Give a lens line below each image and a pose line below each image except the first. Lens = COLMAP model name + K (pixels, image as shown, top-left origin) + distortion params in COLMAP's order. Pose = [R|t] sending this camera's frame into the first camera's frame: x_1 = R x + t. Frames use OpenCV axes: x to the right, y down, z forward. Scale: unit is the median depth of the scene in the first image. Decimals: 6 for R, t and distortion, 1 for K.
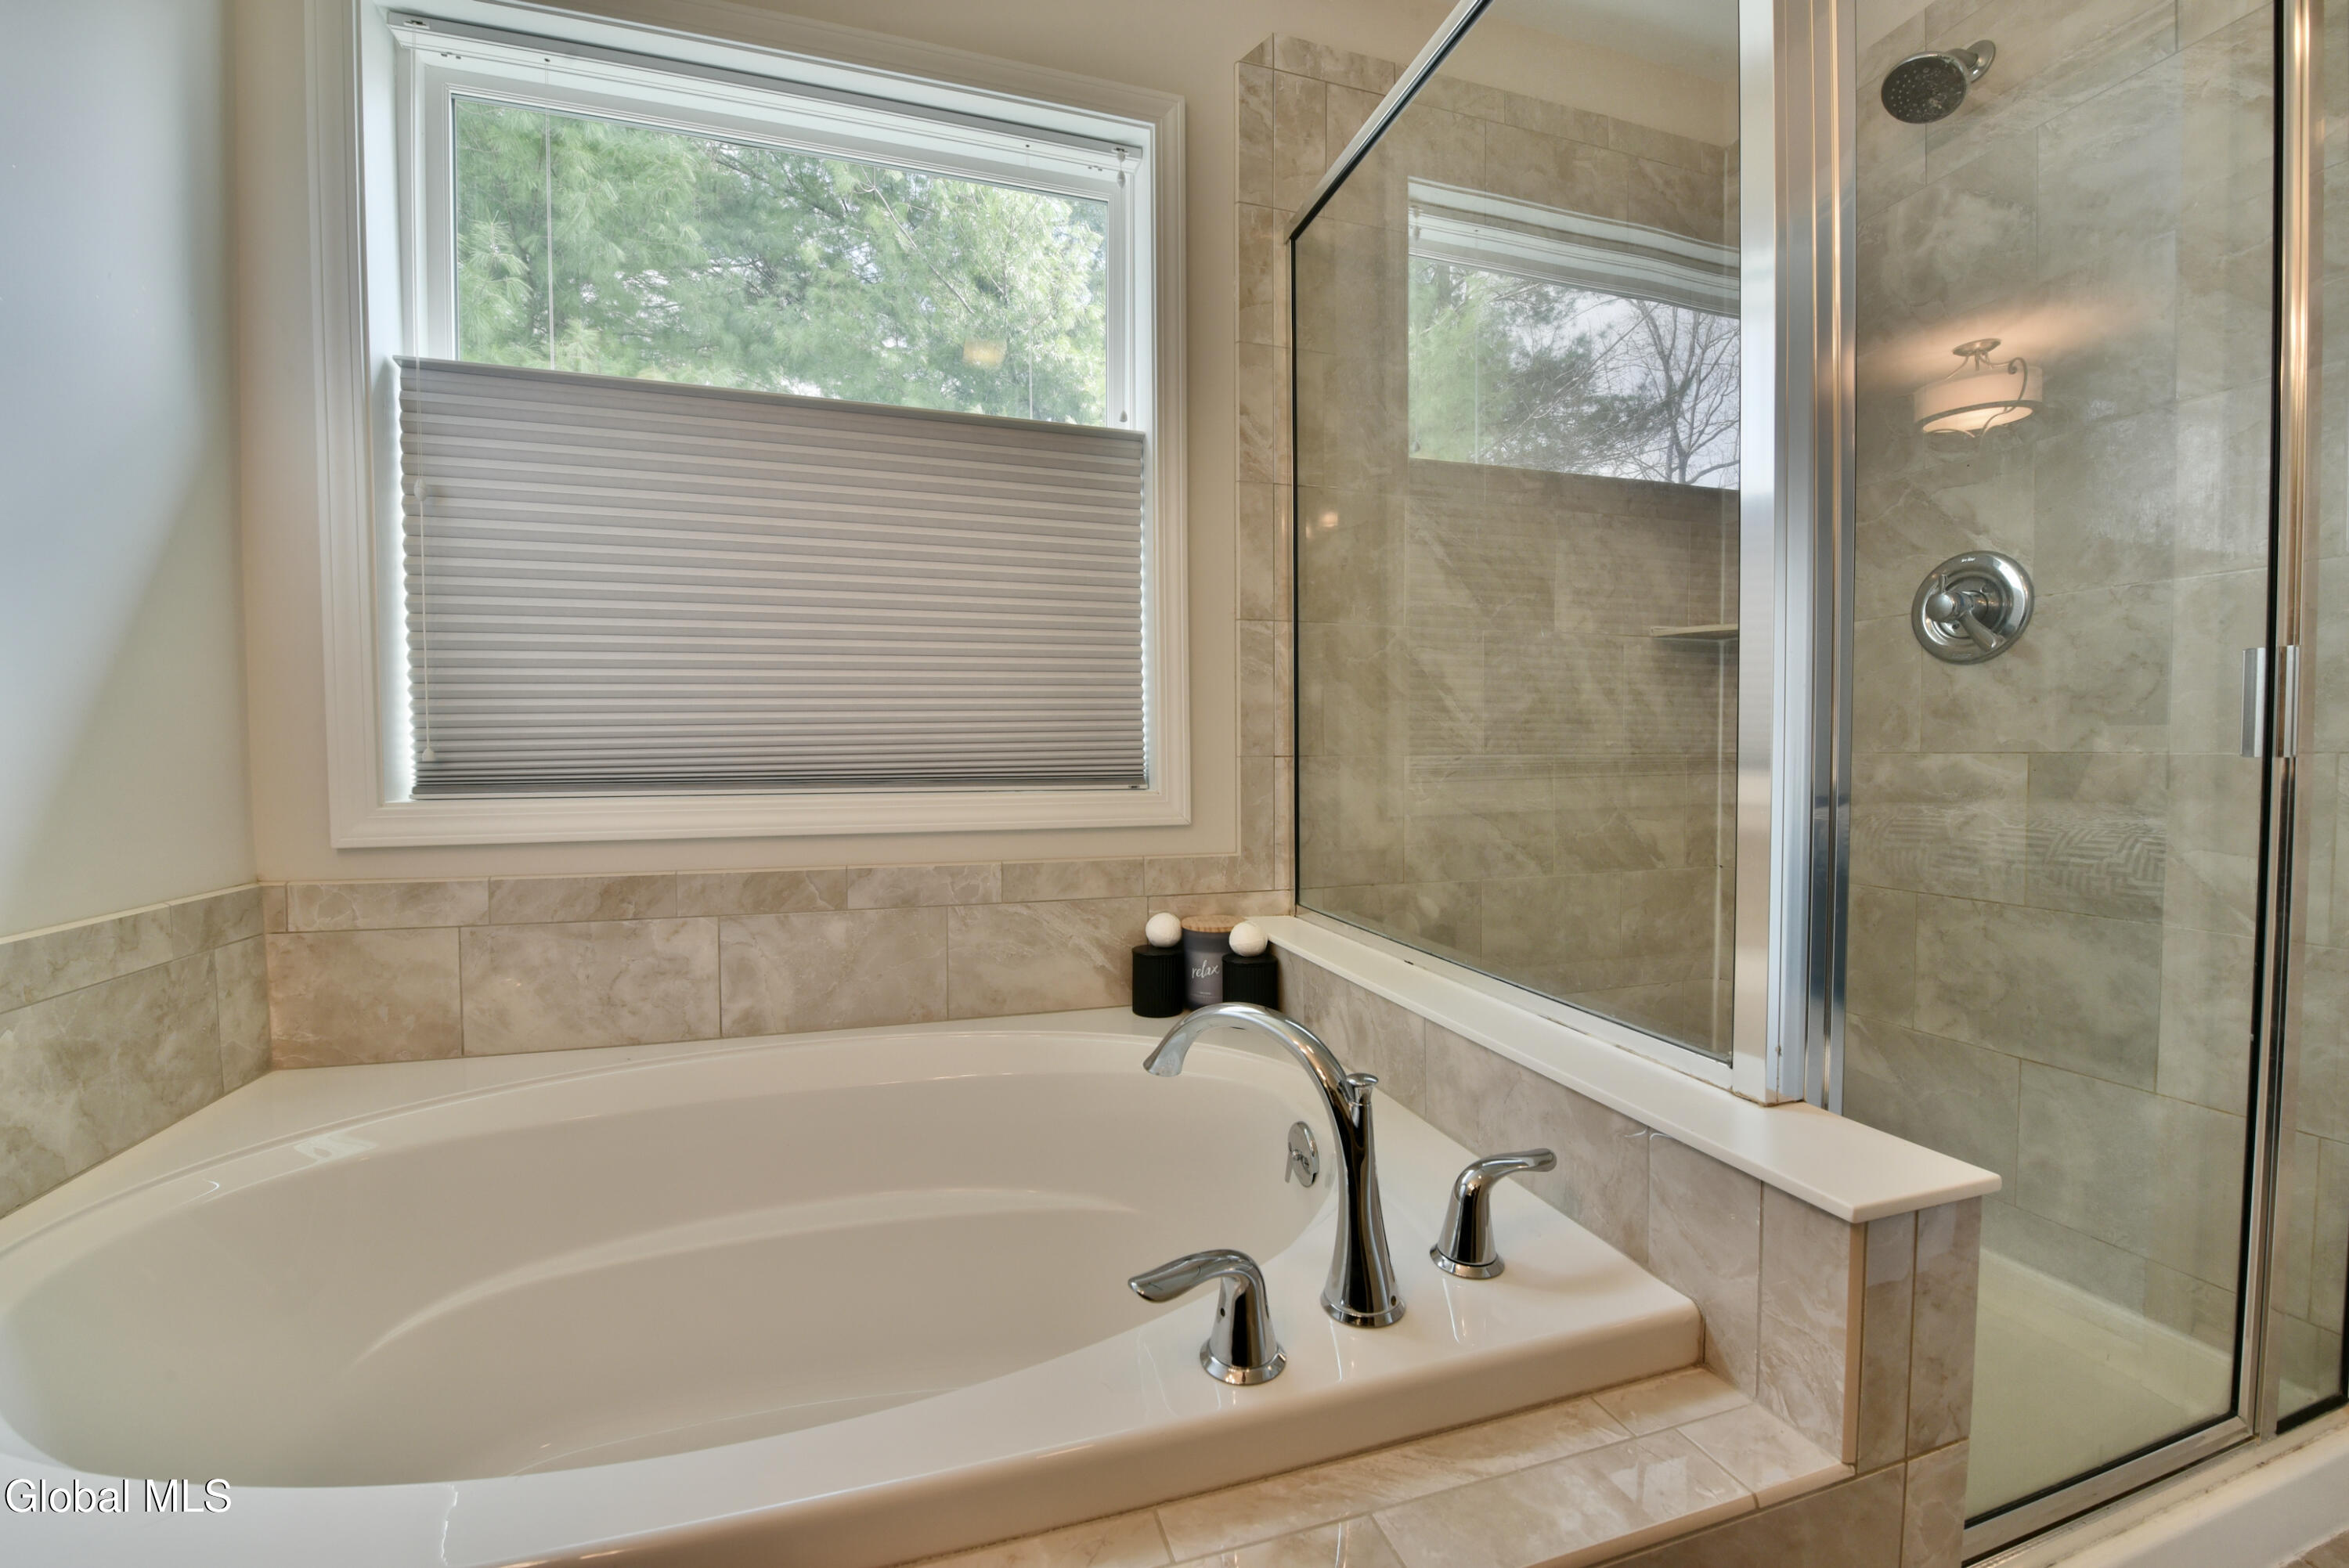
lens RADIAL K [[924.2, 0, 1181.1], [0, 924.2, 789.8], [0, 0, 1]] dist [-0.022977, -0.000258]
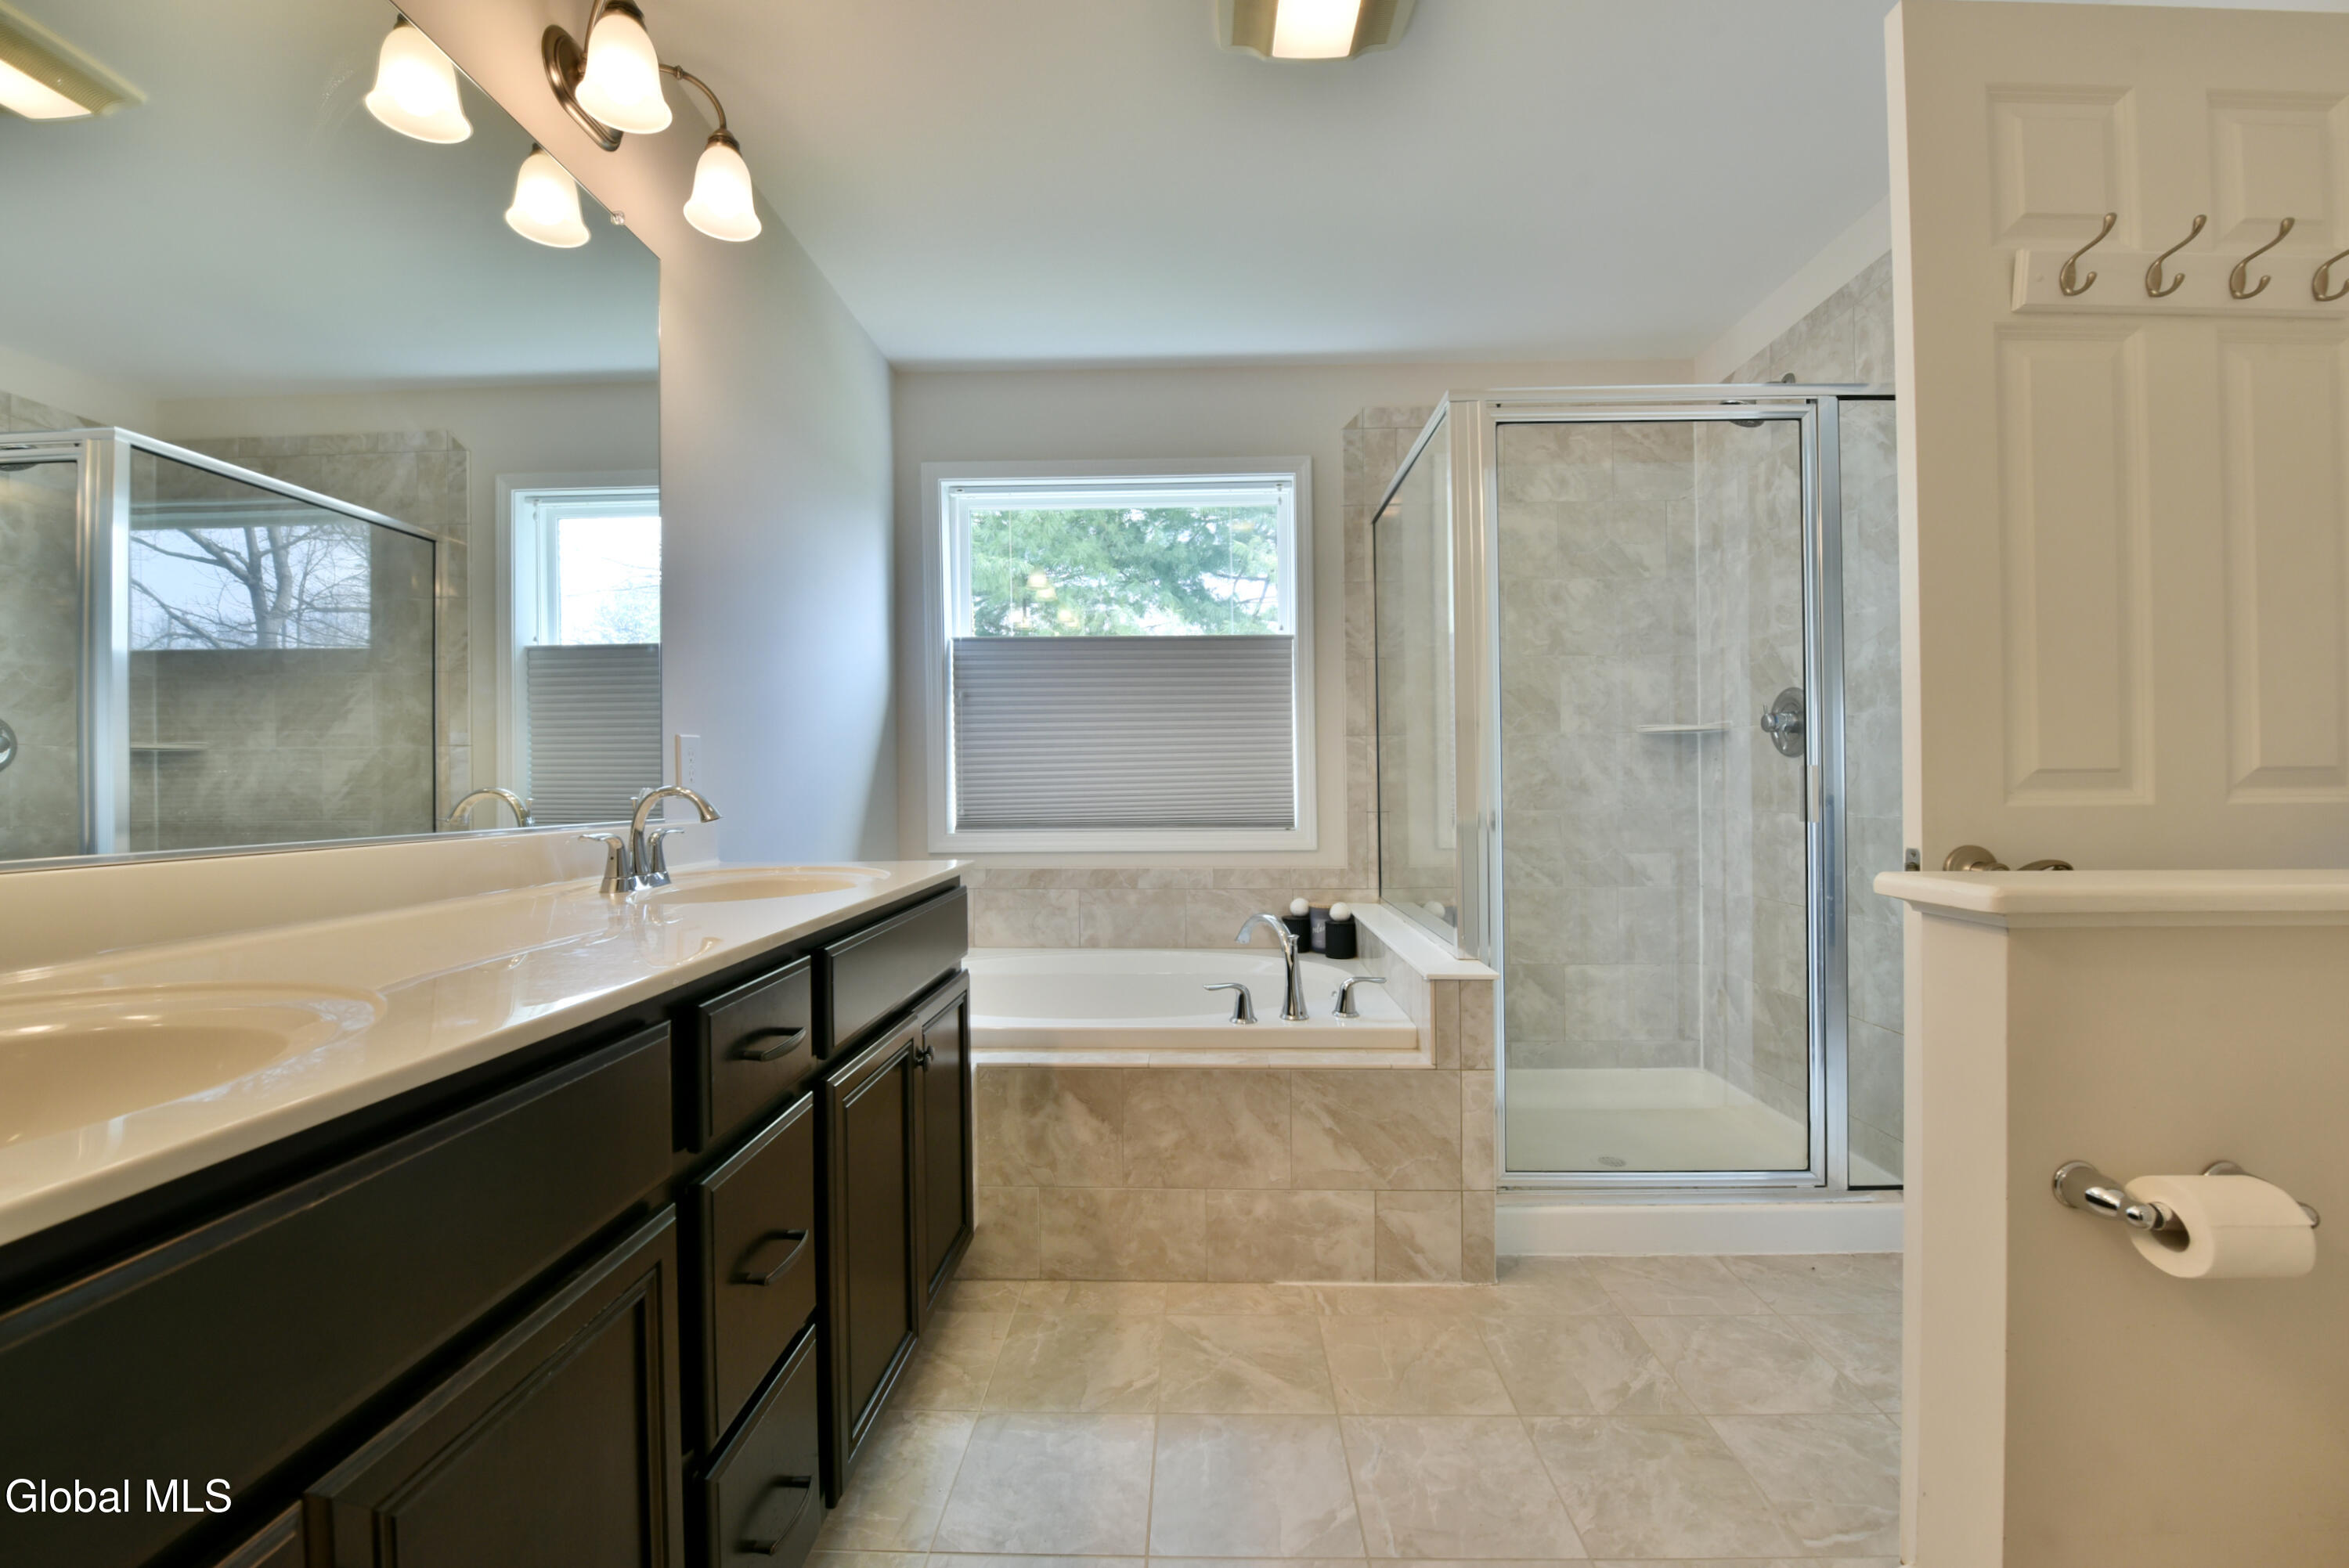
lens RADIAL K [[924.2, 0, 1181.1], [0, 924.2, 789.8], [0, 0, 1]] dist [-0.022977, -0.000258]
pose [[0.946797, -0.002821, -0.321818, 0.344192], [-0.007864, 0.999460, -0.031899, -0.020815], [0.321734, 0.032732, 0.946264, -0.808916]]
